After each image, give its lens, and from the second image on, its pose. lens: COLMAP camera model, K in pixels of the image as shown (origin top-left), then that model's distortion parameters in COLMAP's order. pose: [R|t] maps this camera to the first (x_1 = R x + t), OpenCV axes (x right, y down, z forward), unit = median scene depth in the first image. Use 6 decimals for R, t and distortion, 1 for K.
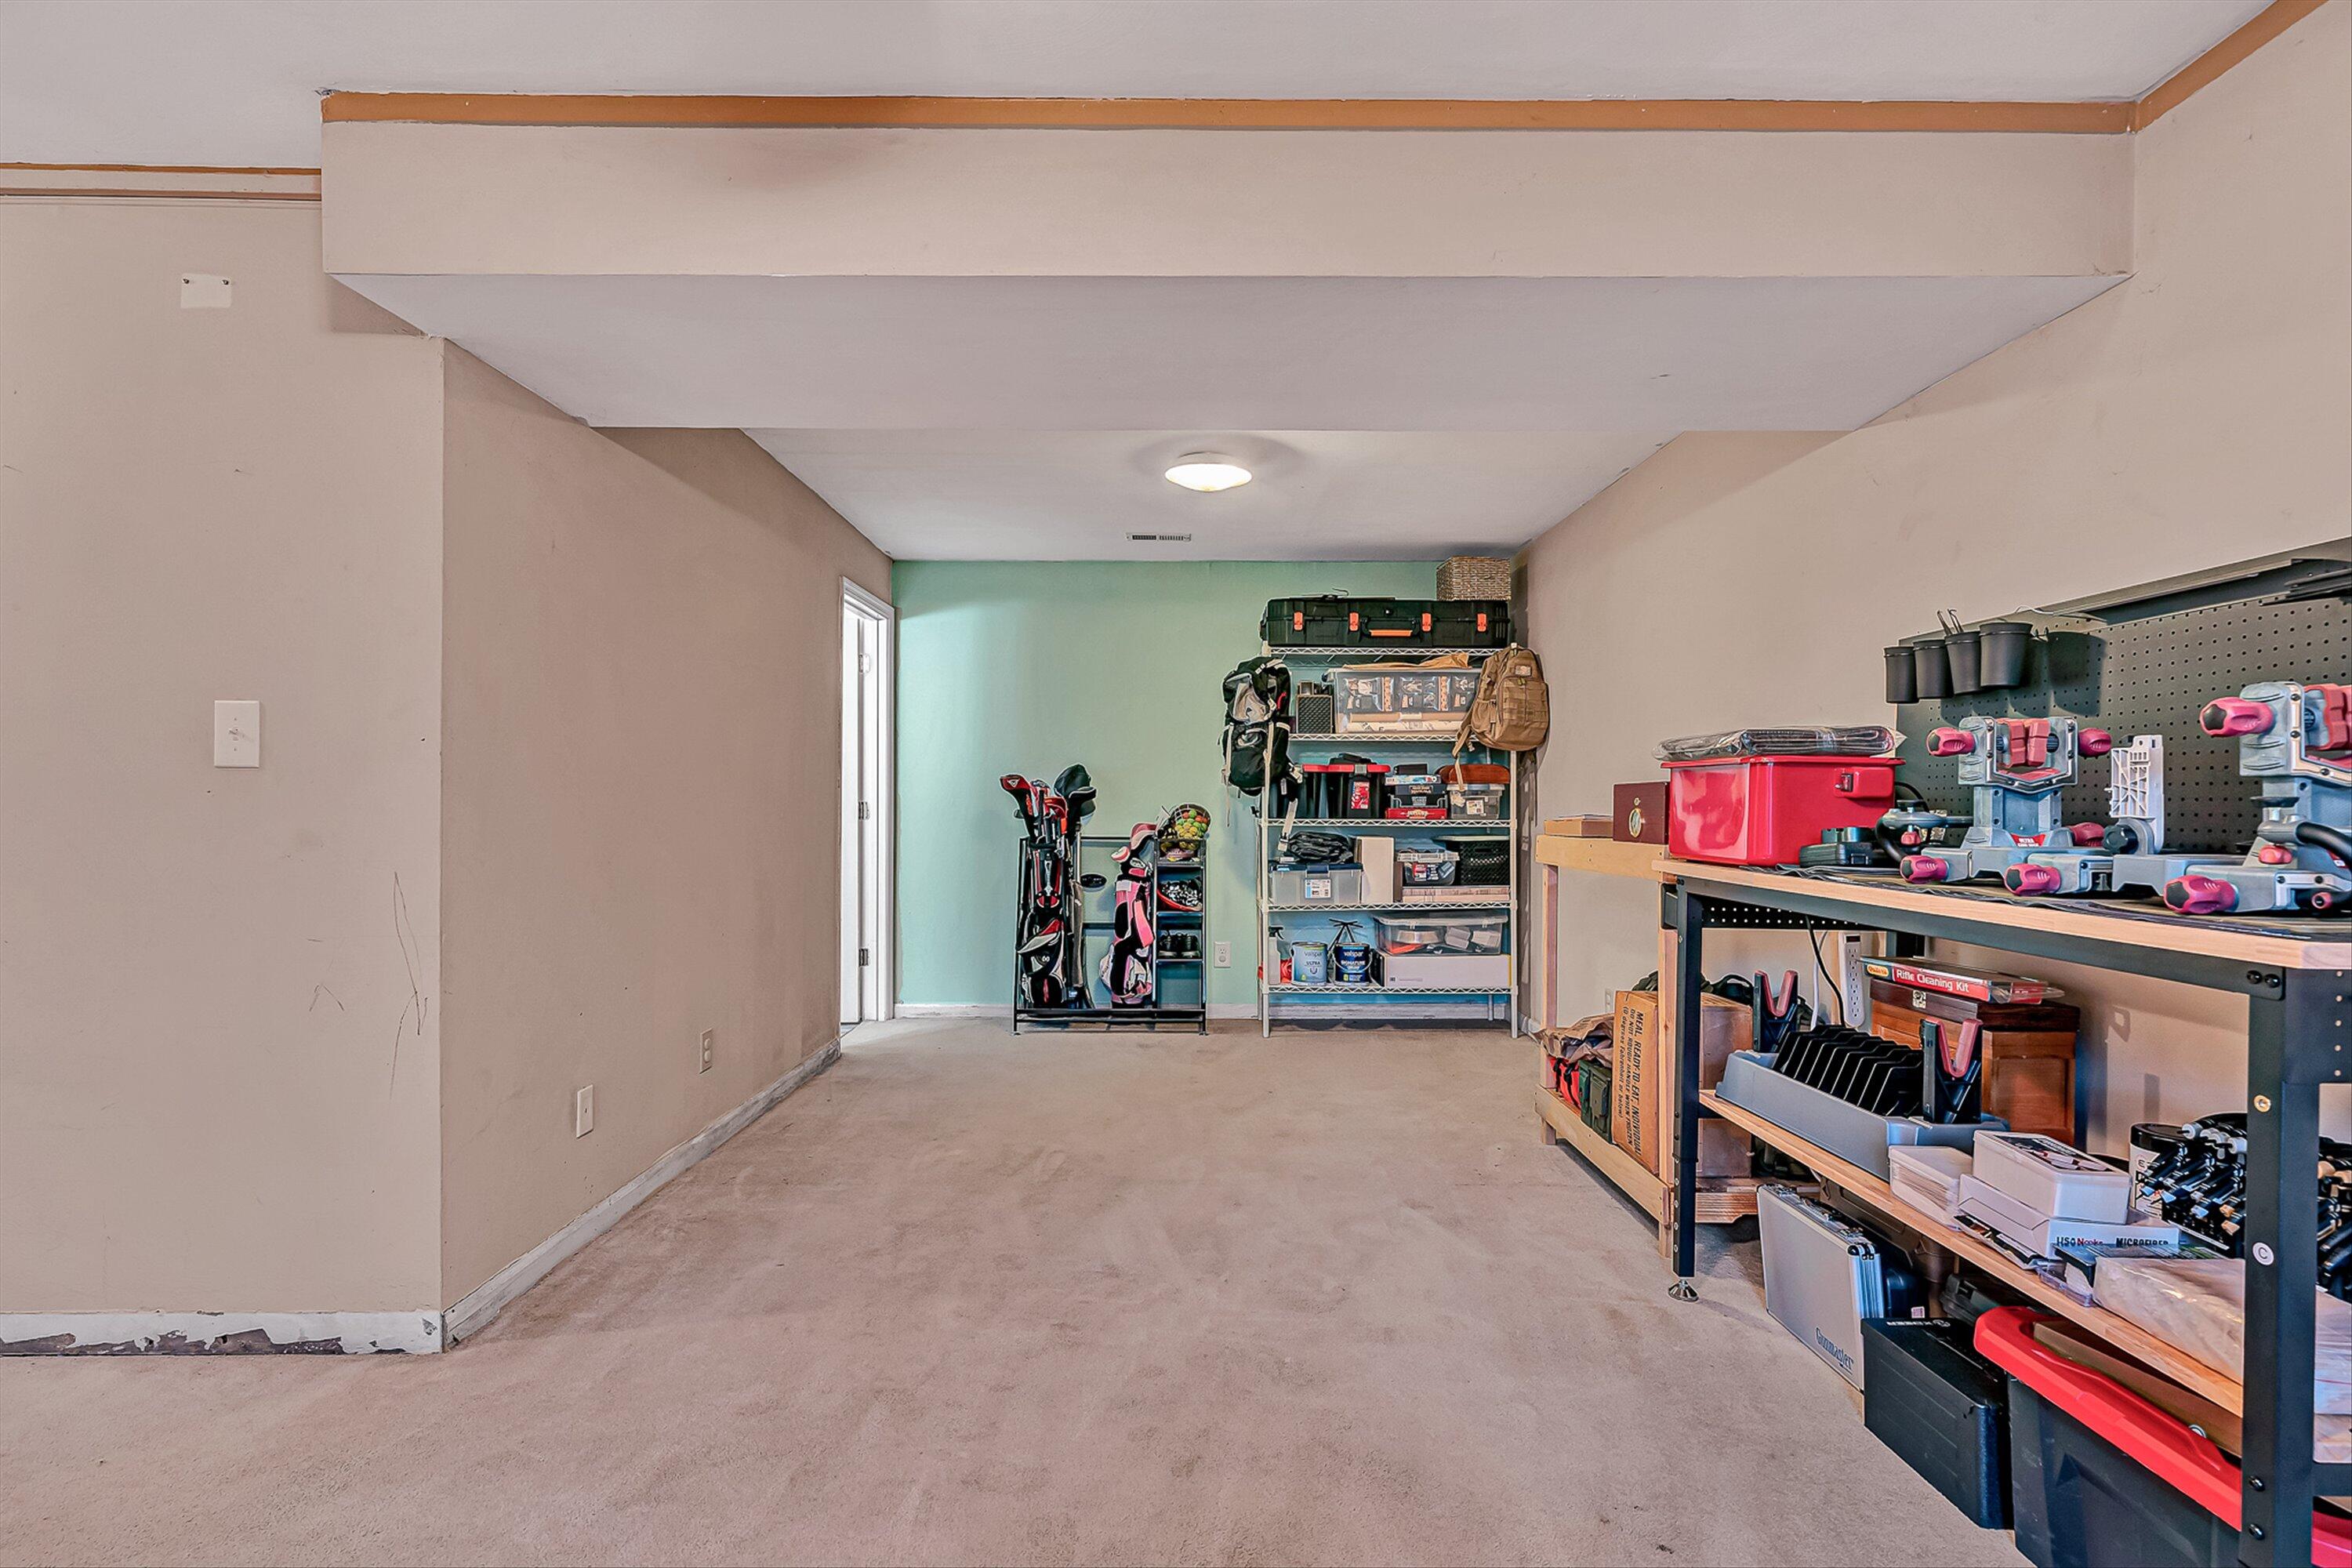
lens RADIAL K [[1123.5, 0, 1176.3], [0, 1123.5, 800.5], [0, 0, 1]] dist [-0.000668, 0.000421]
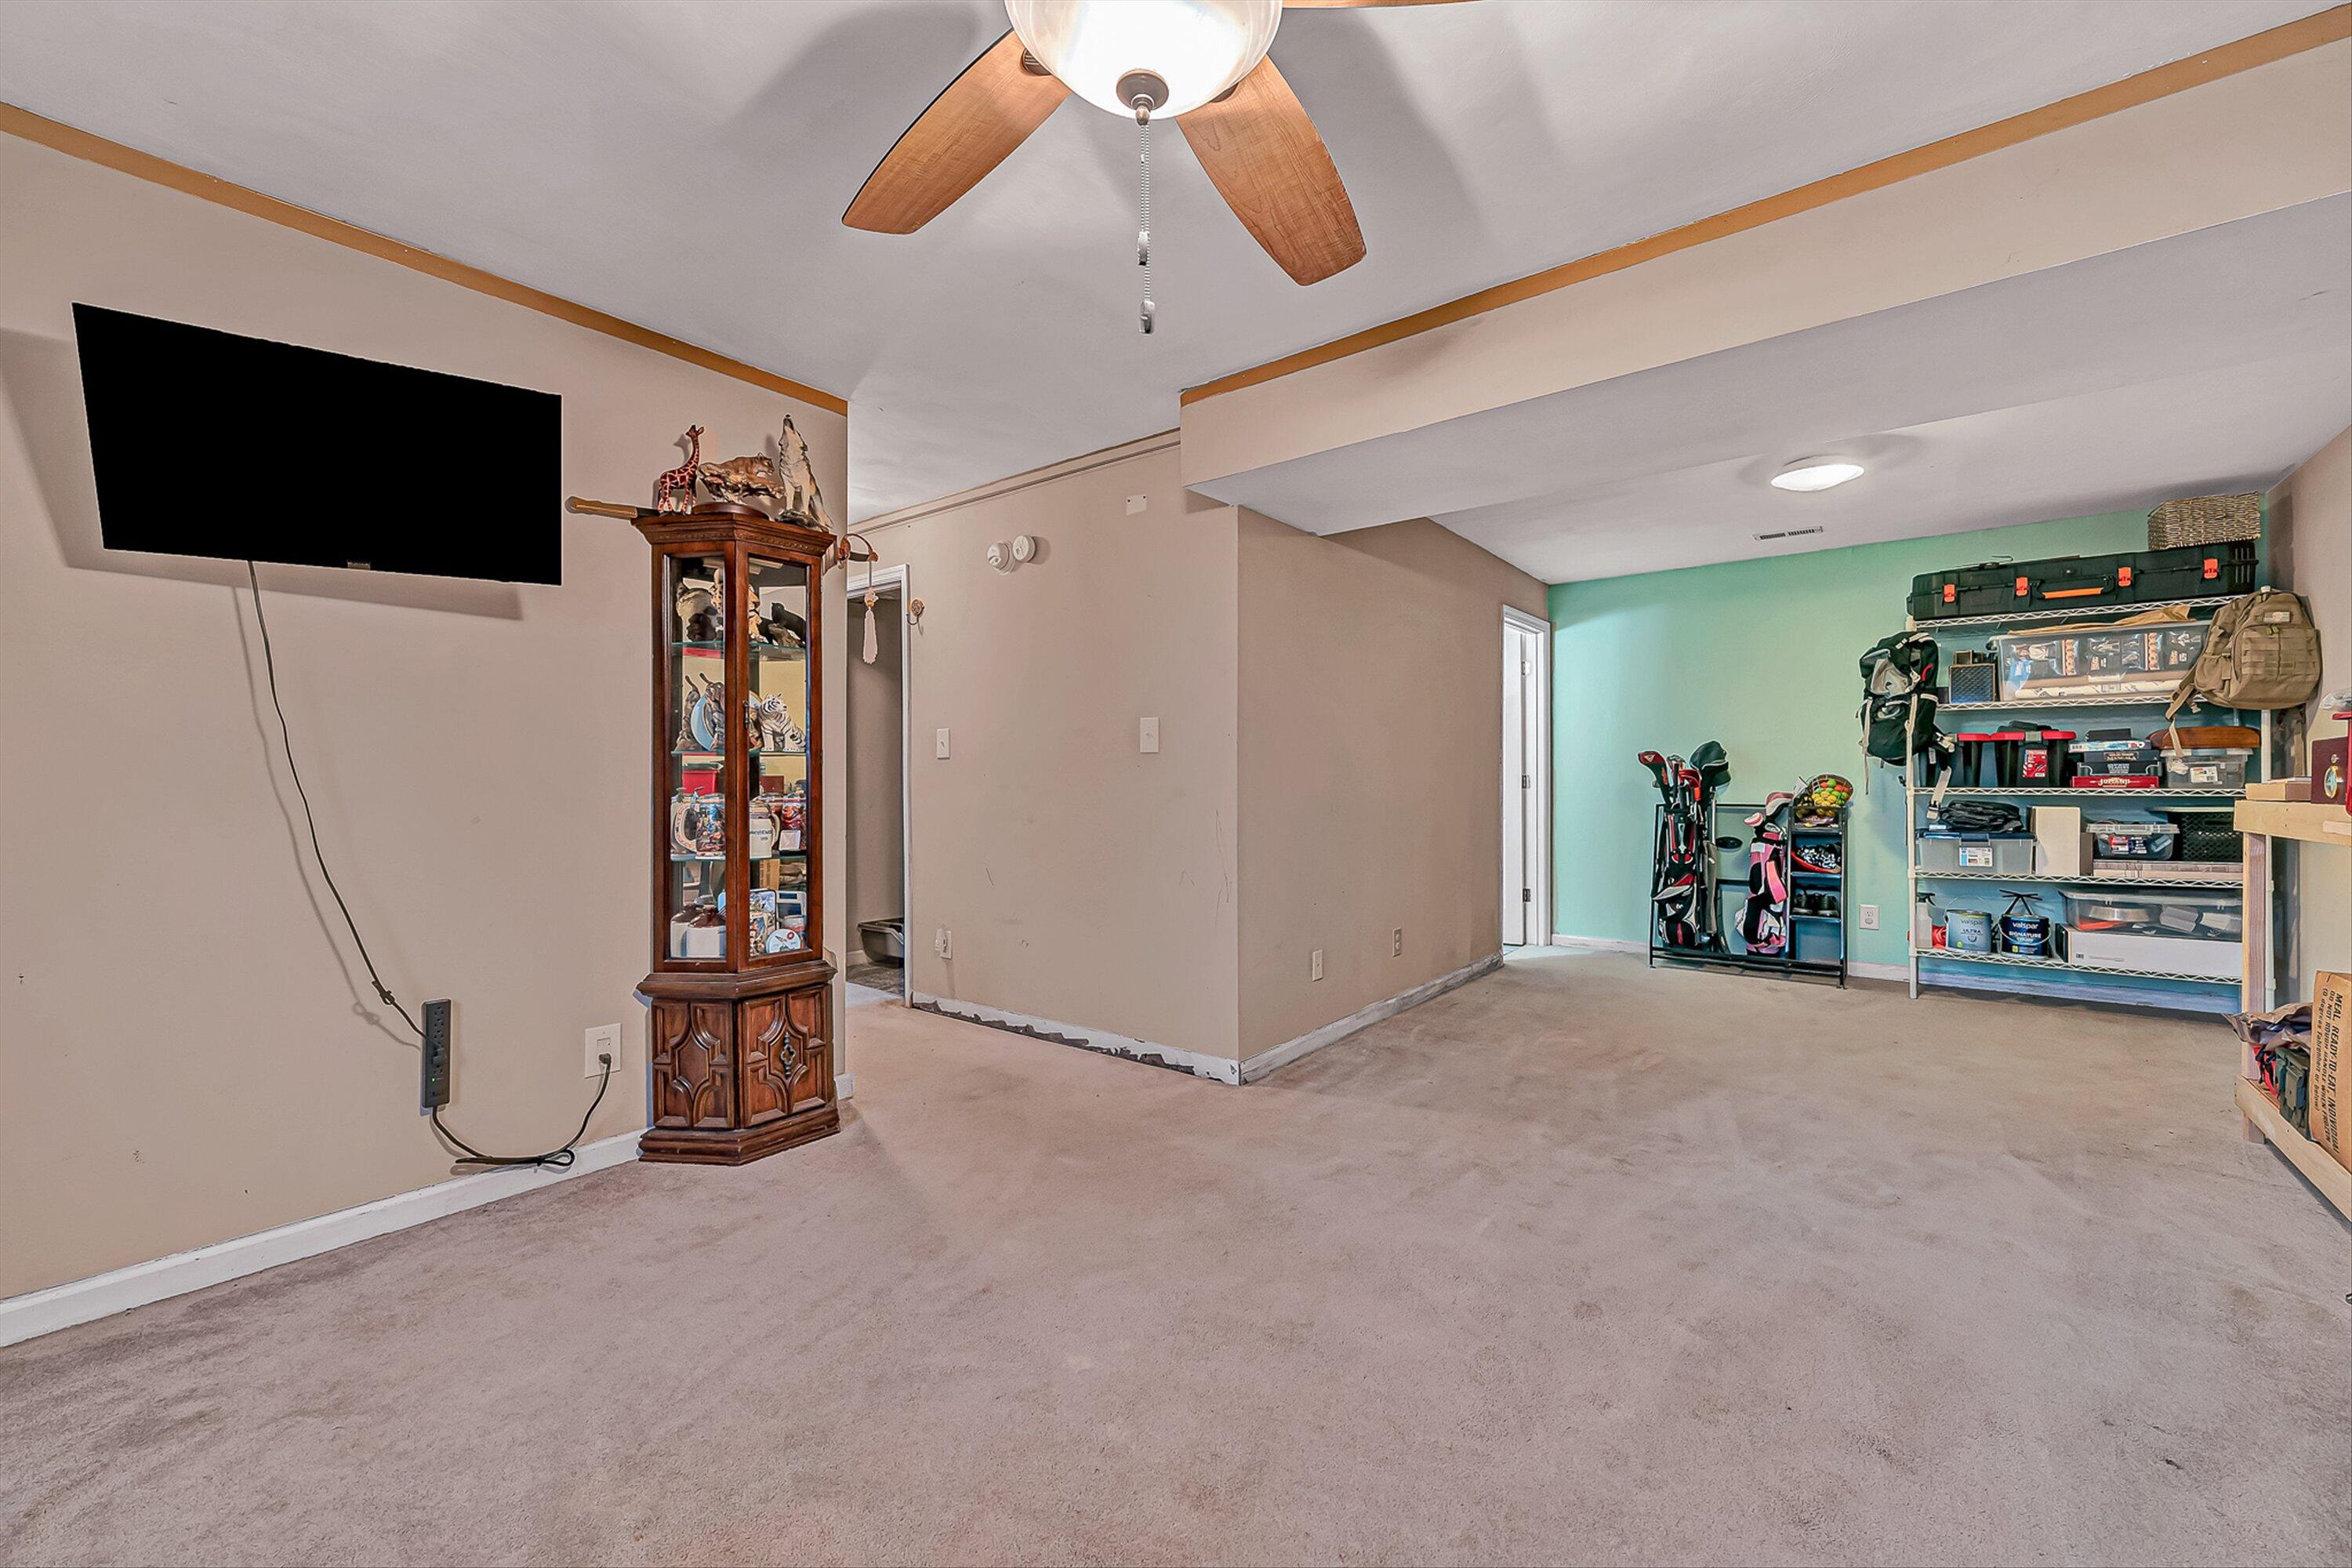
lens RADIAL K [[920.4, 0, 1176.0], [0, 920.4, 784.0], [0, 0, 1]] dist [0.000178, 0.000073]
pose [[0.774954, -0.000431, -0.632018, 0.094009], [0.001761, 0.999997, 0.001478, 0.010968], [0.632016, -0.002258, 0.774952, -0.091238]]
